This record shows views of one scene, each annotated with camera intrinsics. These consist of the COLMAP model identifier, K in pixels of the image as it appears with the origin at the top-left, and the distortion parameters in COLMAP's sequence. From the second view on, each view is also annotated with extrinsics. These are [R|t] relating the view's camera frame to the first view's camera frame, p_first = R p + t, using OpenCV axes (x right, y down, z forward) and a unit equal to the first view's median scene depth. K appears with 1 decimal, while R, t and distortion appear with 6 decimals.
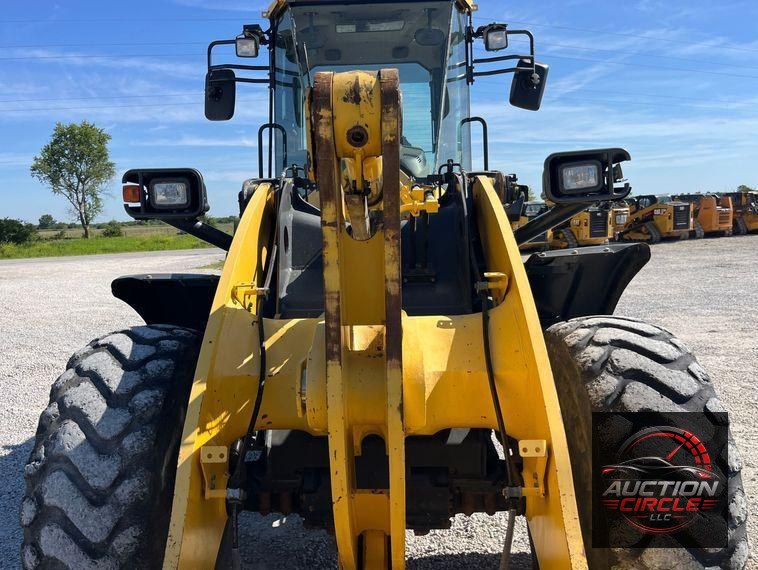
lens RADIAL K [[598.3, 0, 389.8], [0, 598.3, 285.6], [0, 0, 1]] dist [0.000034, -0.008201]
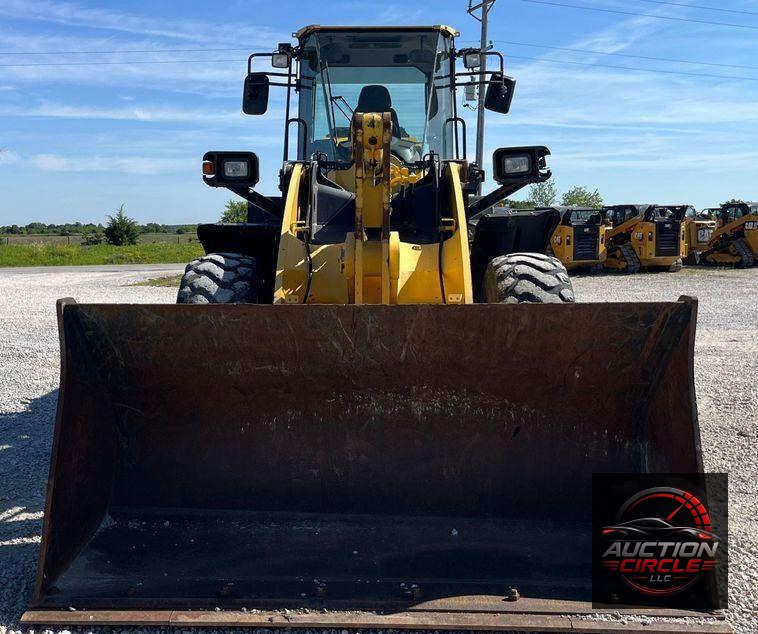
lens RADIAL K [[947.2, 0, 379.2], [0, 947.2, 303.7], [0, 0, 1]] dist [-0.010509, -0.025407]
pose [[0.999557, 0.028138, -0.009658, 0.011043], [-0.028510, 0.998757, -0.040897, 0.243785], [0.008496, 0.041154, 0.999117, -1.212850]]
